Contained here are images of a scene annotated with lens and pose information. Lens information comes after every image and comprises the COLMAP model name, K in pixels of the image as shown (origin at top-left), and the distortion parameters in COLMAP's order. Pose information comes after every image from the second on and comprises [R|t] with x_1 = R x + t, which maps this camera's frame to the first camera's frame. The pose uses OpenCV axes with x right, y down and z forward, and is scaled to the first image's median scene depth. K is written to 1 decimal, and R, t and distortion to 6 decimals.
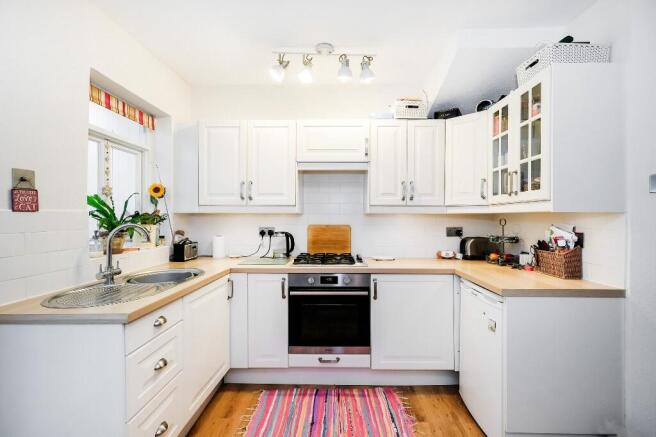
lens RADIAL K [[288.4, 0, 327.9], [0, 288.4, 218.9], [0, 0, 1]] dist [-0.001443, 0.000274]
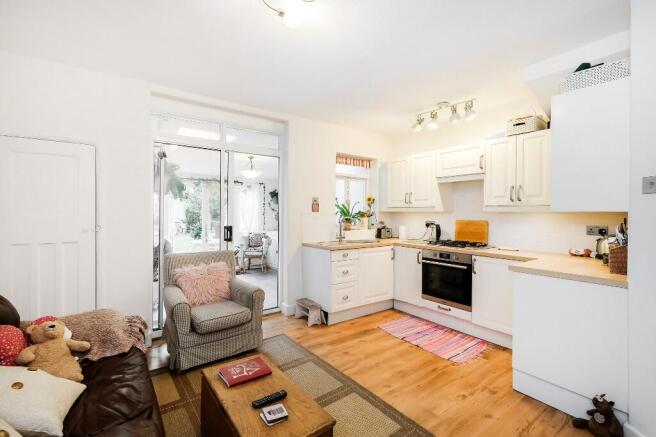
lens RADIAL K [[288.4, 0, 328.2], [0, 288.4, 216.7], [0, 0, 1]] dist [-0.001443, 0.000274]
pose [[0.604262, 0.012955, -0.796680, 0.816640], [-0.010544, 0.999910, 0.008262, -0.000561], [0.796716, 0.003408, 0.604345, -0.396387]]
